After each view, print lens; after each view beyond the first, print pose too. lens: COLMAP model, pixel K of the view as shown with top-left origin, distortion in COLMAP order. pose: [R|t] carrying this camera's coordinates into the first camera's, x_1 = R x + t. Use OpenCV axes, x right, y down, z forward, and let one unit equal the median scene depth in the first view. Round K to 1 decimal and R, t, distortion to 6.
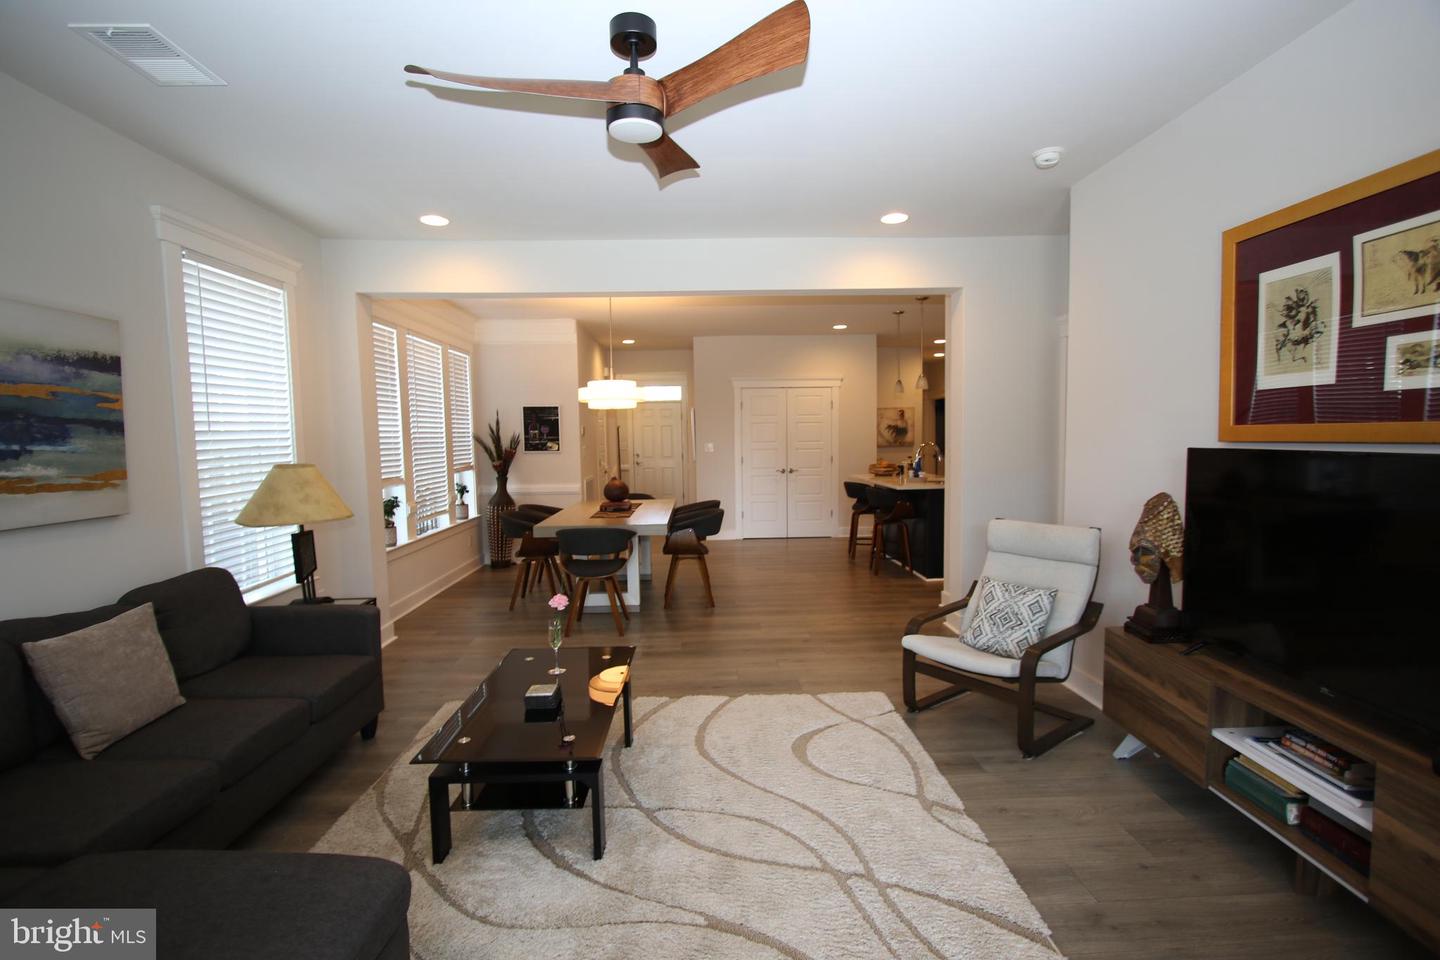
lens RADIAL K [[655.7, 0, 717.2], [0, 655.7, 484.8], [0, 0, 1]] dist [-0.016177, 0.002065]
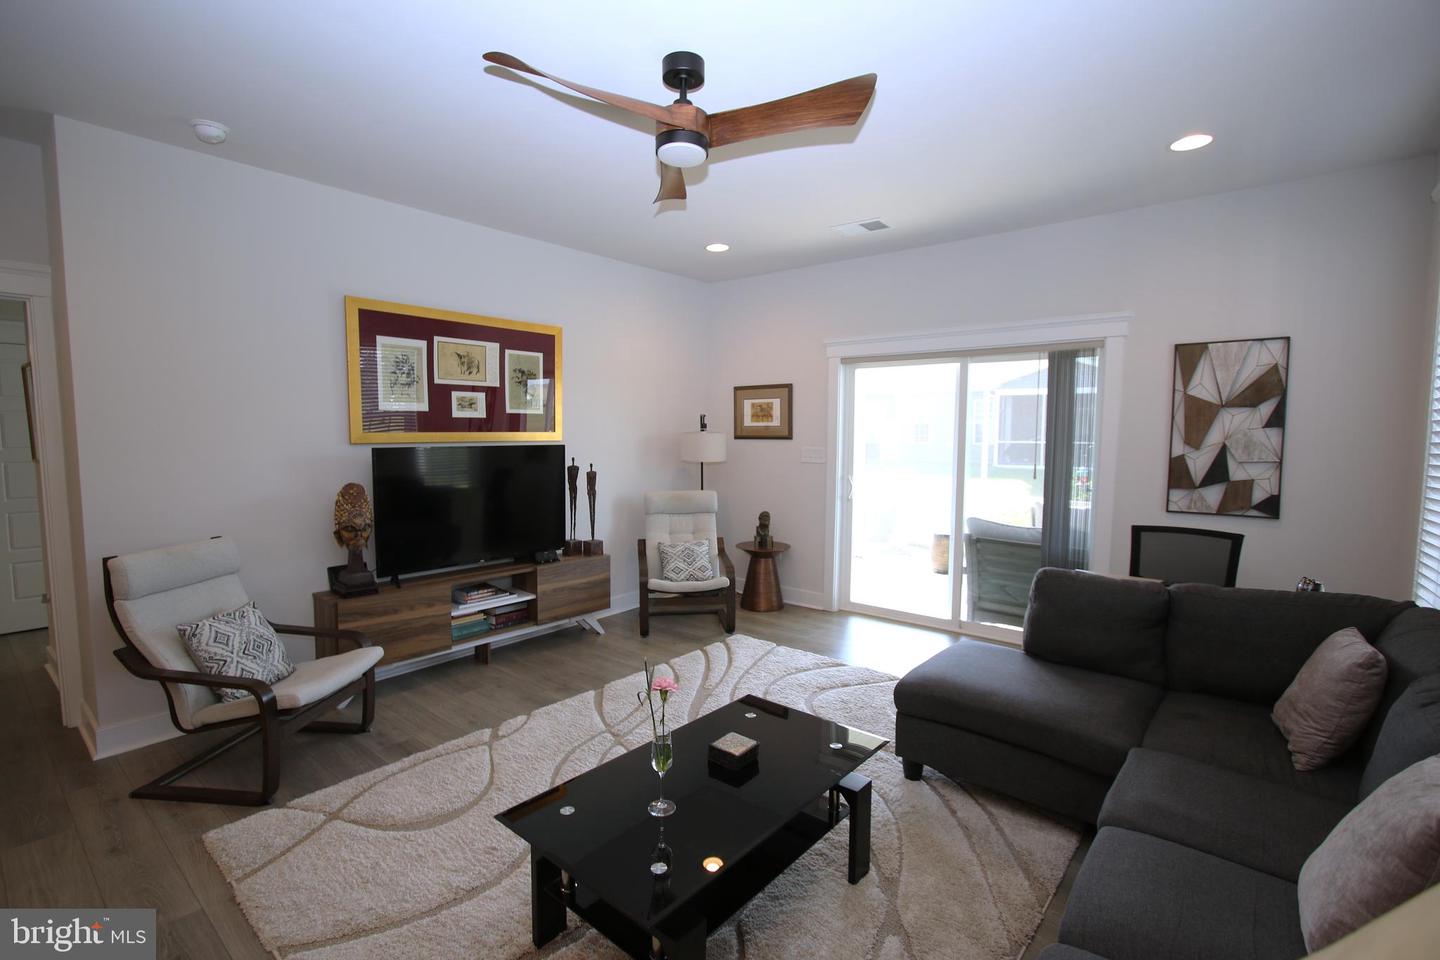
lens RADIAL K [[655.7, 0, 716.8], [0, 655.7, 486.4], [0, 0, 1]] dist [-0.016177, 0.002065]
pose [[-0.747558, -0.039368, 0.663029, -0.783685], [0.061342, 0.989883, 0.127938, -0.110889], [-0.661358, 0.136313, -0.737580, 1.574971]]
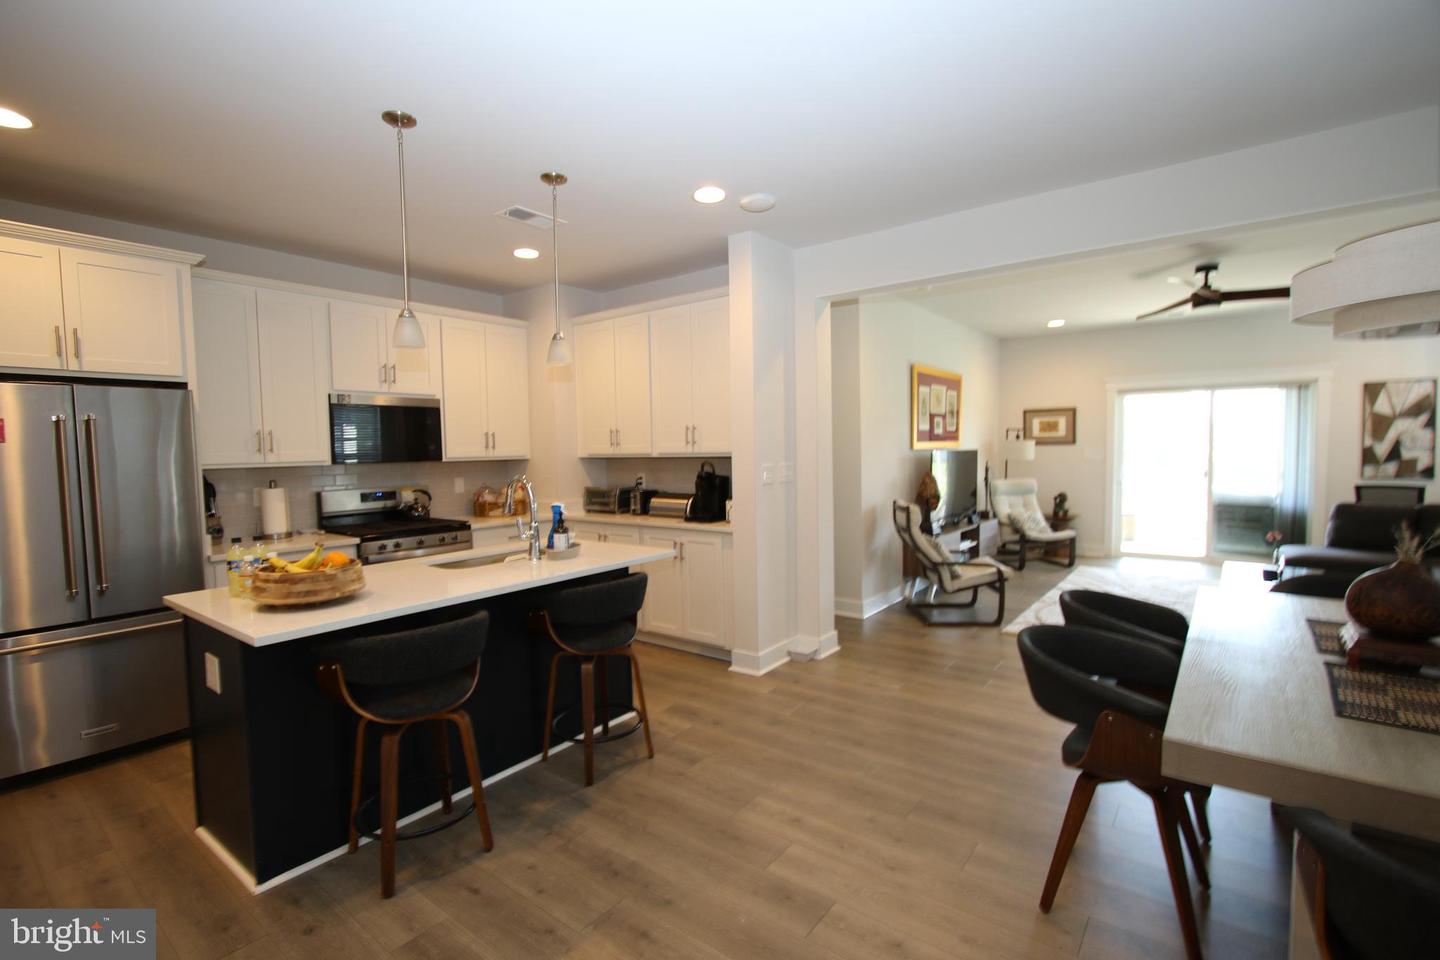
lens RADIAL K [[655.7, 0, 717.1], [0, 655.7, 484.8], [0, 0, 1]] dist [-0.016177, 0.002065]
pose [[-0.767286, -0.003174, 0.641298, -0.236727], [0.082711, 0.991146, 0.103866, -0.256323], [-0.635949, 0.132737, -0.760230, 3.427547]]
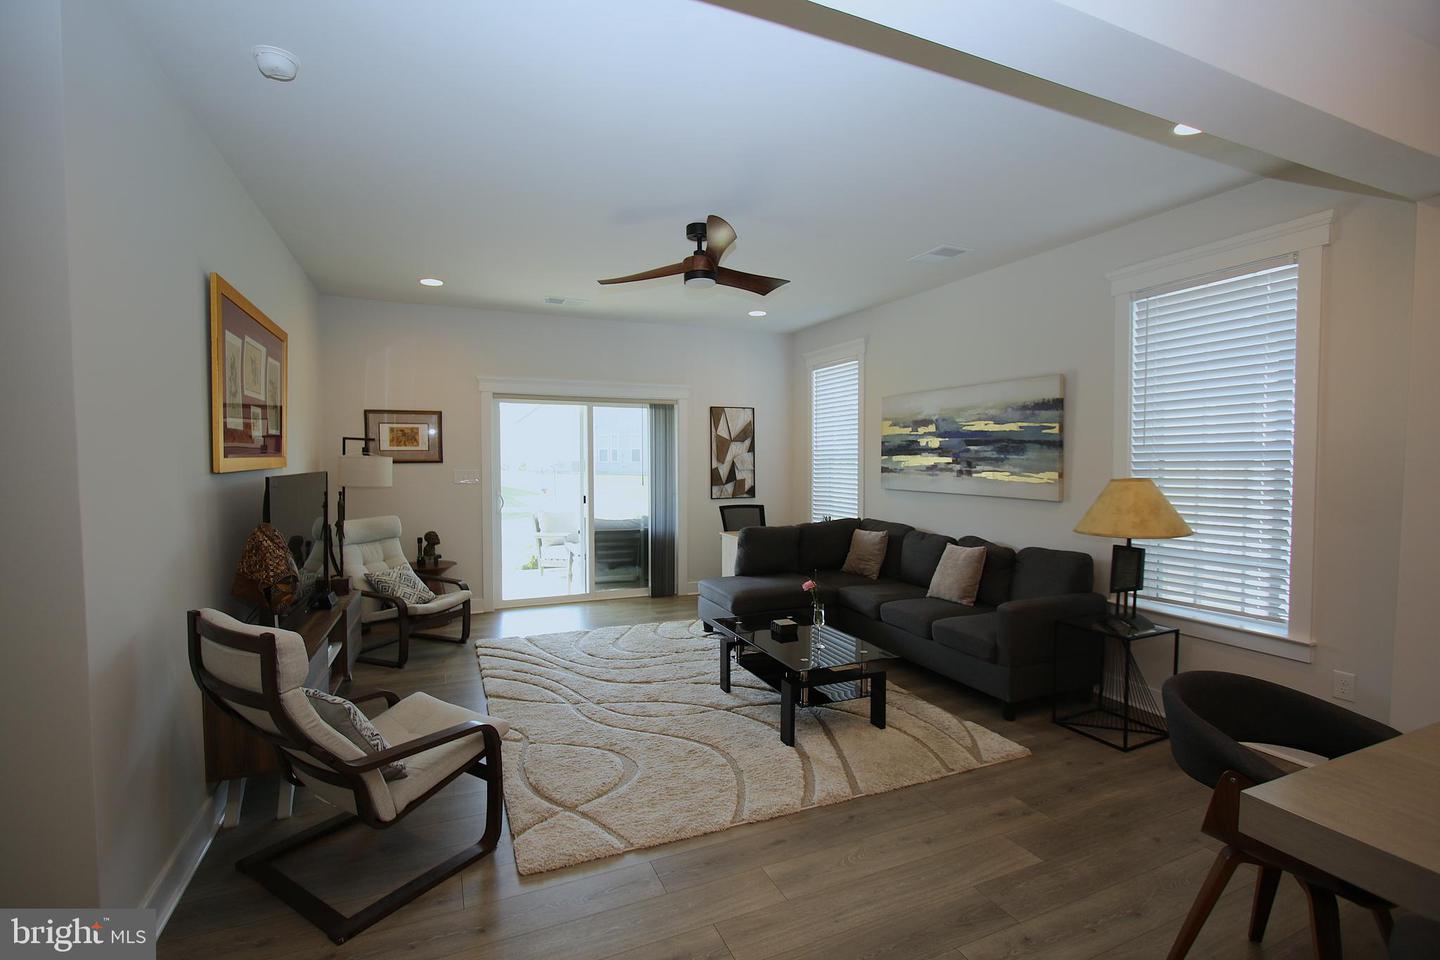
lens RADIAL K [[655.7, 0, 718.8], [0, 655.7, 484.9], [0, 0, 1]] dist [-0.016177, 0.002065]
pose [[-0.929087, 0.034980, -0.368205, 0.424880], [-0.010767, 0.992538, 0.121461, -0.187015], [0.369706, 0.116813, -0.921777, 2.314087]]
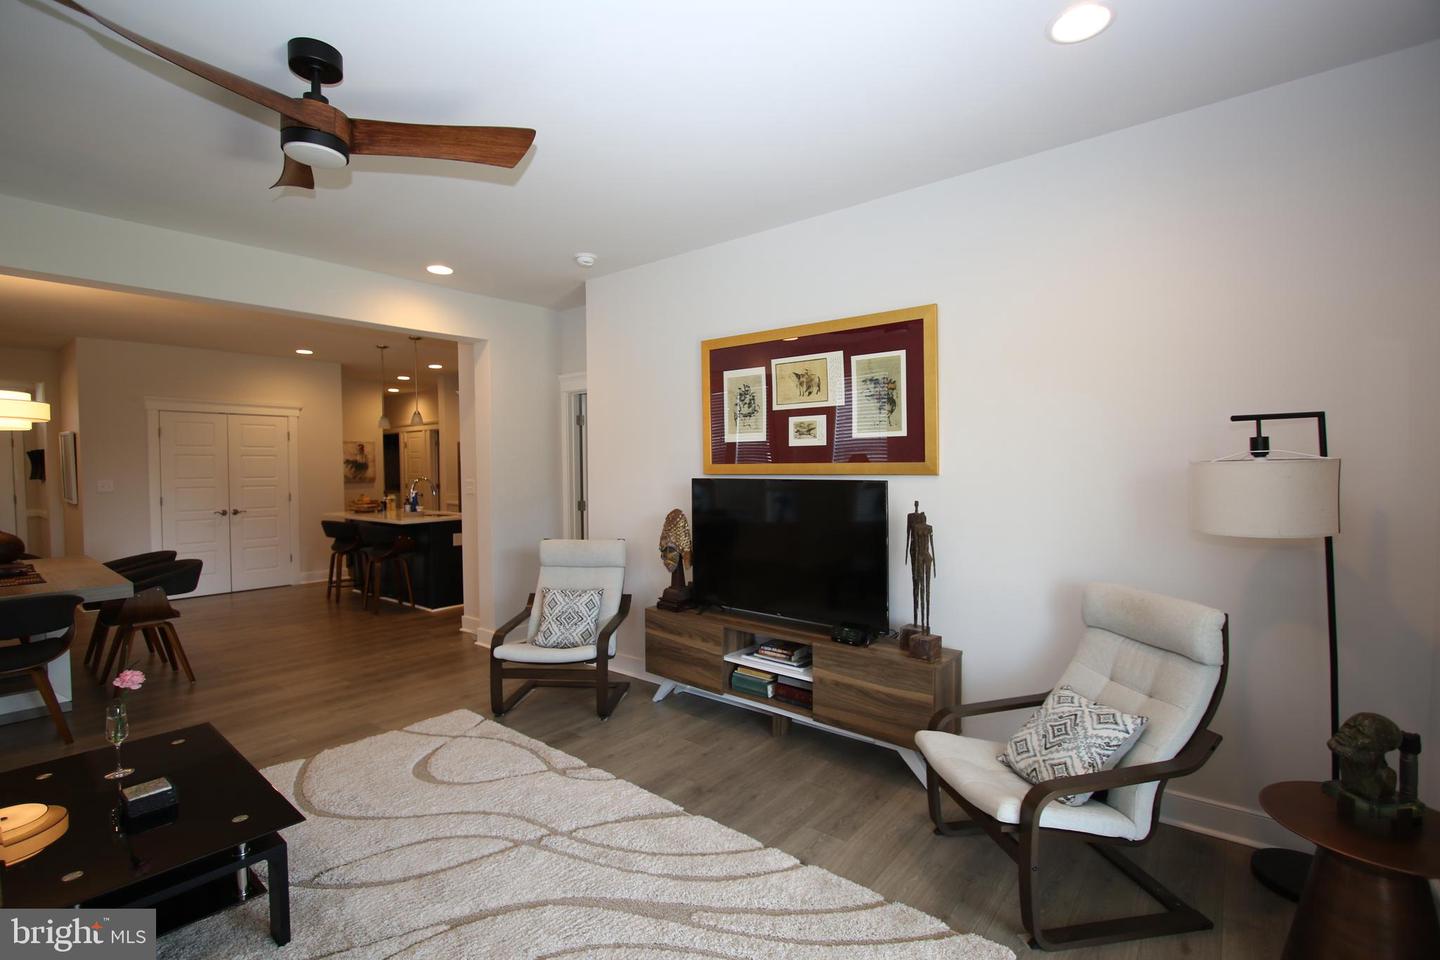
lens RADIAL K [[655.7, 0, 715.9], [0, 655.7, 484.5], [0, 0, 1]] dist [-0.016177, 0.002065]
pose [[0.656287, -0.010832, 0.754434, -0.402415], [0.053065, 0.998084, -0.031831, 0.009308], [-0.752643, 0.060924, 0.655604, -0.048888]]
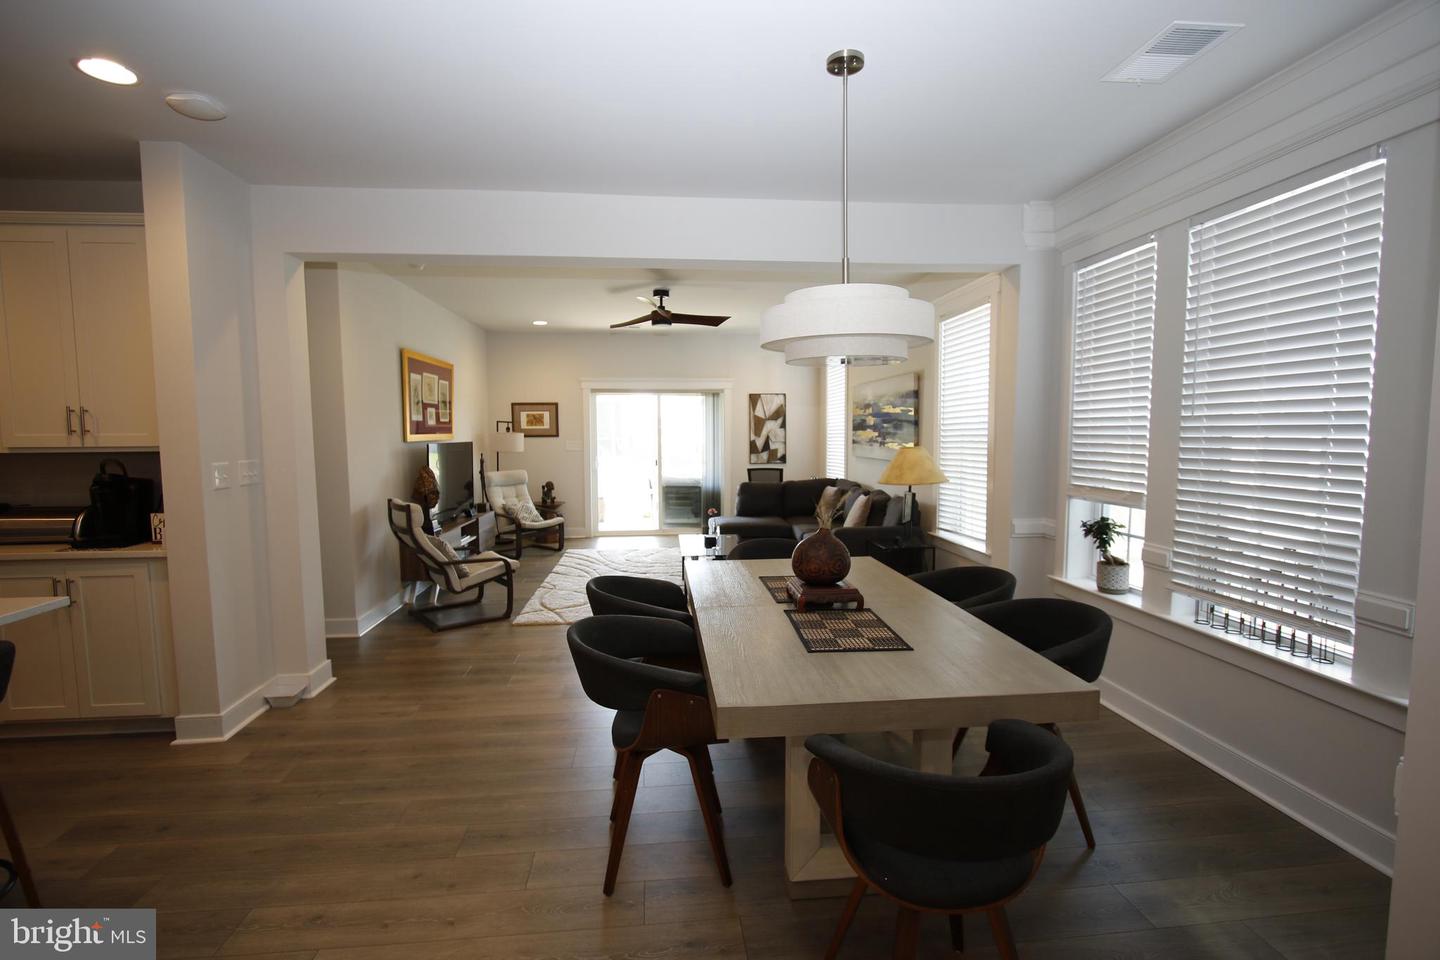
lens RADIAL K [[655.7, 0, 715.8], [0, 655.7, 484.3], [0, 0, 1]] dist [-0.016177, 0.002065]
pose [[-0.997543, 0.028947, -0.063799, -0.134878], [0.018507, 0.987180, 0.158534, -0.263994], [0.067570, 0.156964, -0.985290, 3.377137]]
